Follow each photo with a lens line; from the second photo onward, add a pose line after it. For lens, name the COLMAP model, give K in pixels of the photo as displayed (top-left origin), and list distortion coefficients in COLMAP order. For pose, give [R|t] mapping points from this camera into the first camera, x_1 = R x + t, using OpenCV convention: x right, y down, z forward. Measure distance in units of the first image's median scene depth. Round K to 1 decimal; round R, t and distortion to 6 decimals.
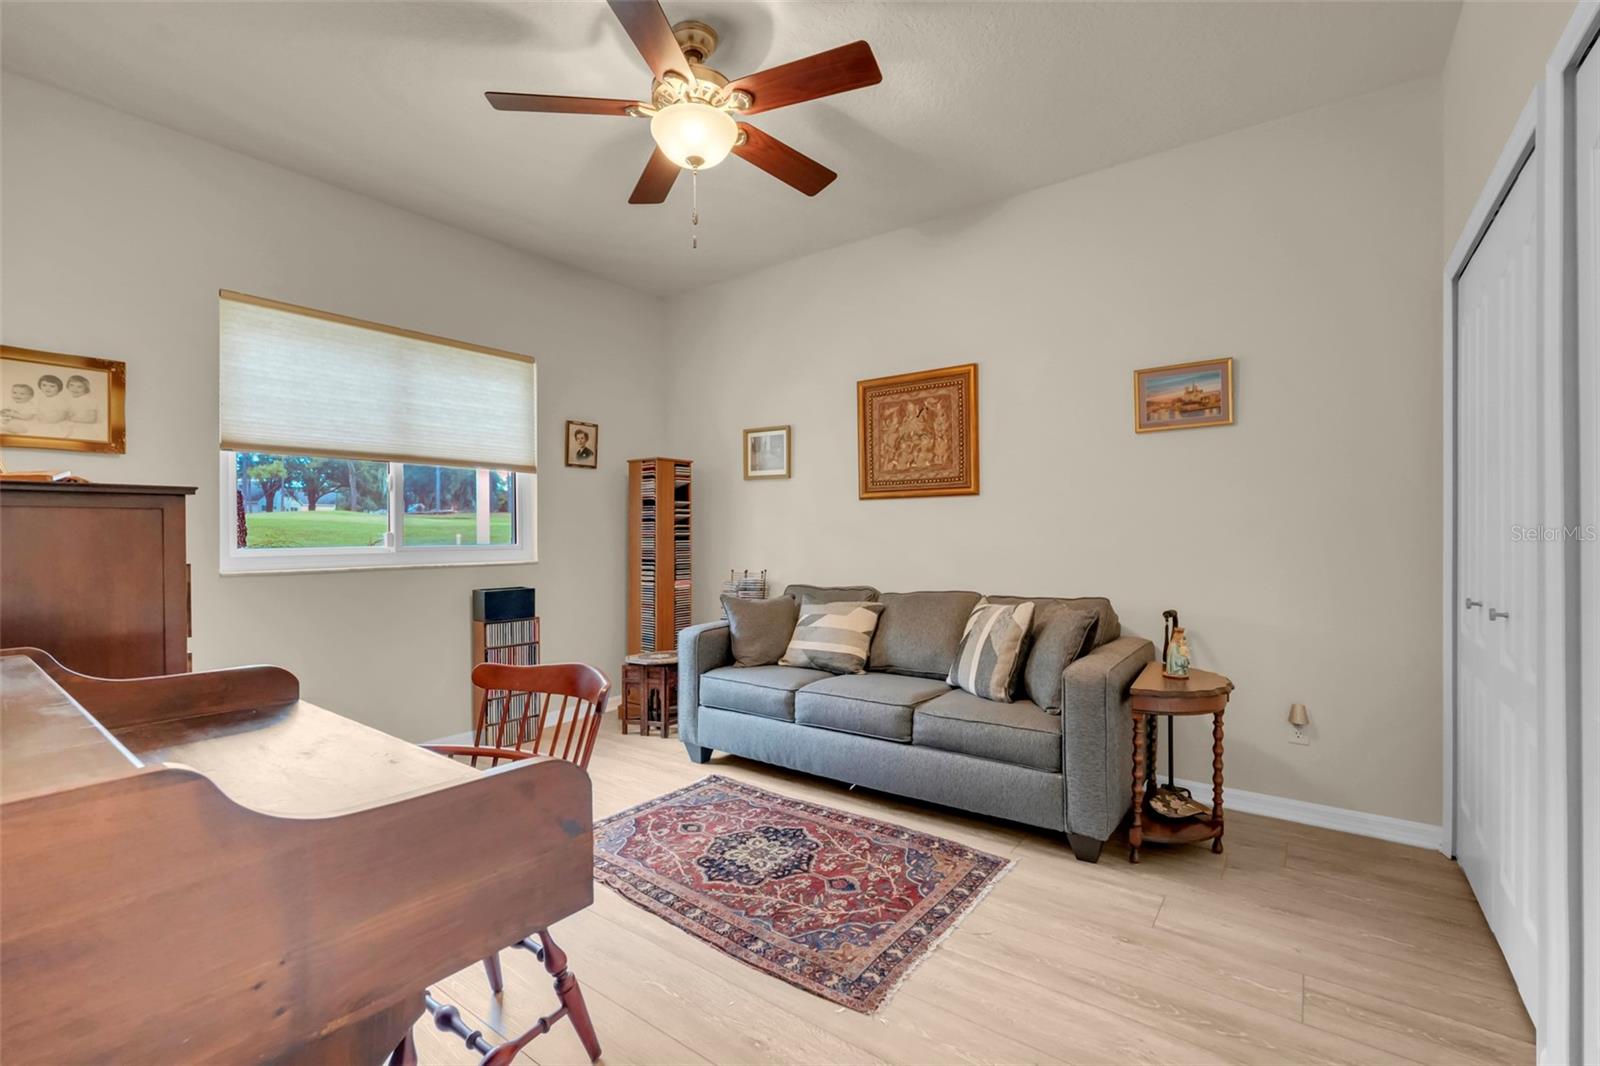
lens RADIAL K [[700.8, 0, 800.7], [0, 700.8, 535.2], [0, 0, 1]] dist [-0.012851, 0.006604]
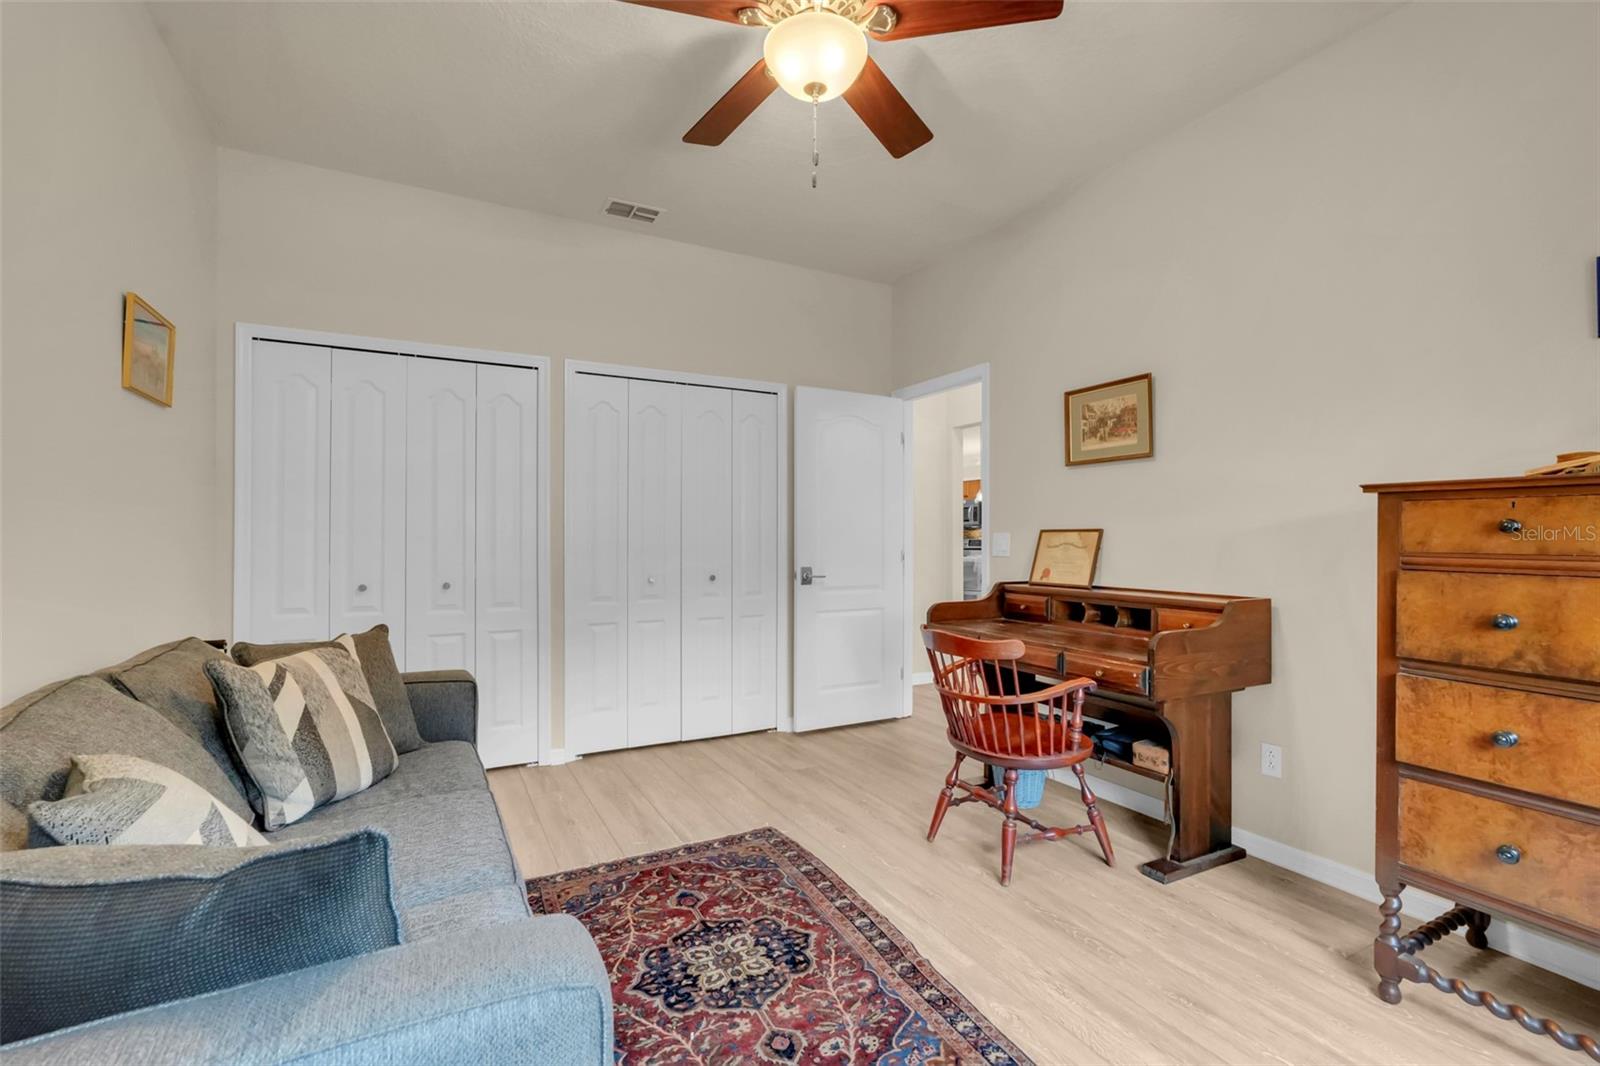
lens RADIAL K [[700.8, 0, 800.7], [0, 700.8, 535.2], [0, 0, 1]] dist [-0.012851, 0.006604]
pose [[-0.903669, 0.006974, 0.428175, -0.488505], [0.004566, 0.999967, -0.006649, 0.000117], [-0.428207, -0.004054, -0.903672, 1.760584]]
